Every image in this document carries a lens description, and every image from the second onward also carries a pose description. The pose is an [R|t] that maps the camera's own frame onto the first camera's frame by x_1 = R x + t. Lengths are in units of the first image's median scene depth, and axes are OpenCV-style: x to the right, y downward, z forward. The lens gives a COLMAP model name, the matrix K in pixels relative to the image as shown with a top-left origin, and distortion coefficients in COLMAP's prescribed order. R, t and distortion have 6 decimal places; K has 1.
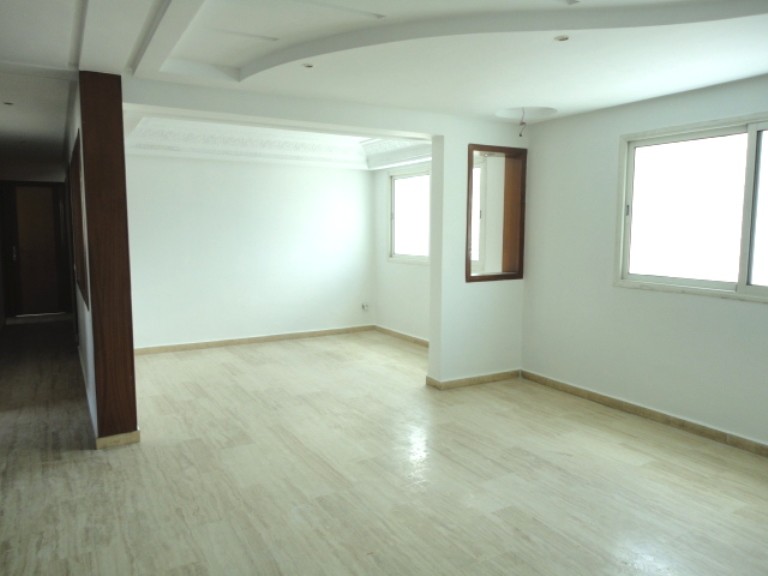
lens RADIAL K [[556.5, 0, 385.2], [0, 556.5, 288.6], [0, 0, 1]] dist [-0.000479, 0.001193]
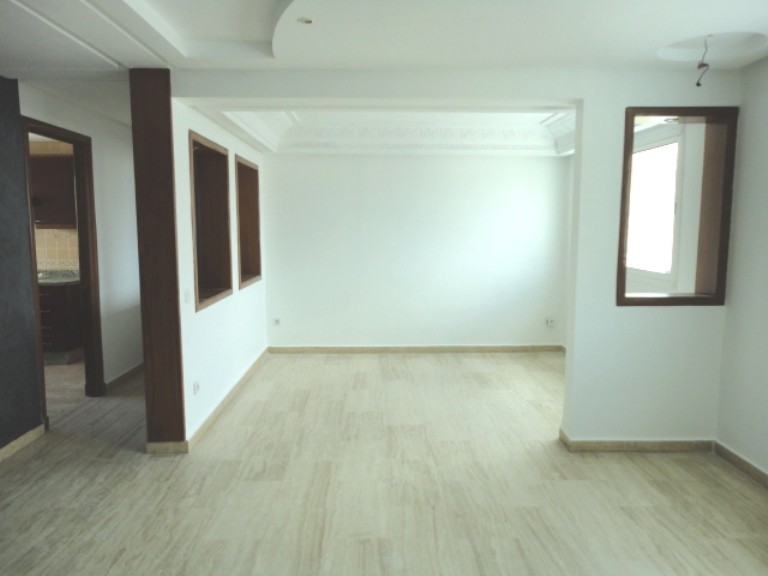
lens RADIAL K [[556.5, 0, 385.2], [0, 556.5, 288.6], [0, 0, 1]] dist [-0.000479, 0.001193]
pose [[0.874792, 0.053281, -0.481560, 0.260338], [-0.050461, 0.998549, 0.018814, -0.036235], [0.481863, 0.007842, 0.876211, 0.279407]]
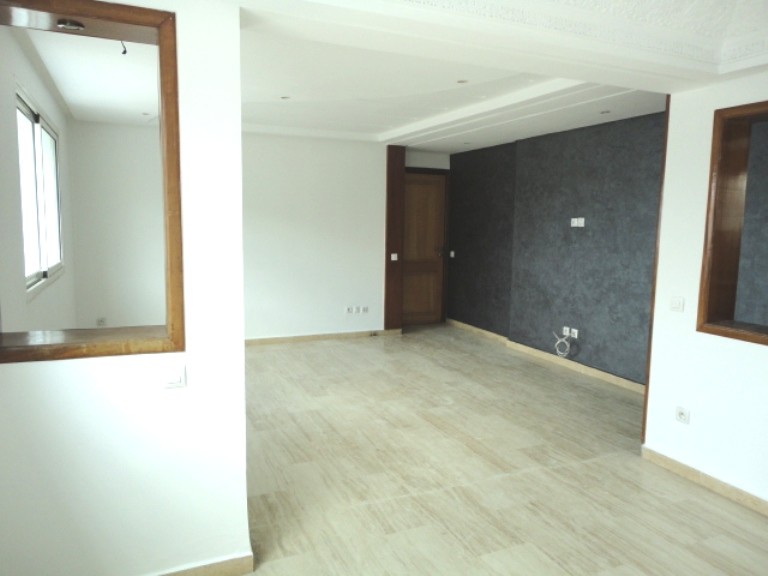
lens RADIAL K [[556.5, 0, 385.2], [0, 556.5, 288.6], [0, 0, 1]] dist [-0.000479, 0.001193]
pose [[-0.994373, -0.034735, 0.100081, -0.081618], [-0.011070, 0.973615, 0.227928, -0.183296], [-0.105358, 0.225538, -0.968521, 1.637546]]
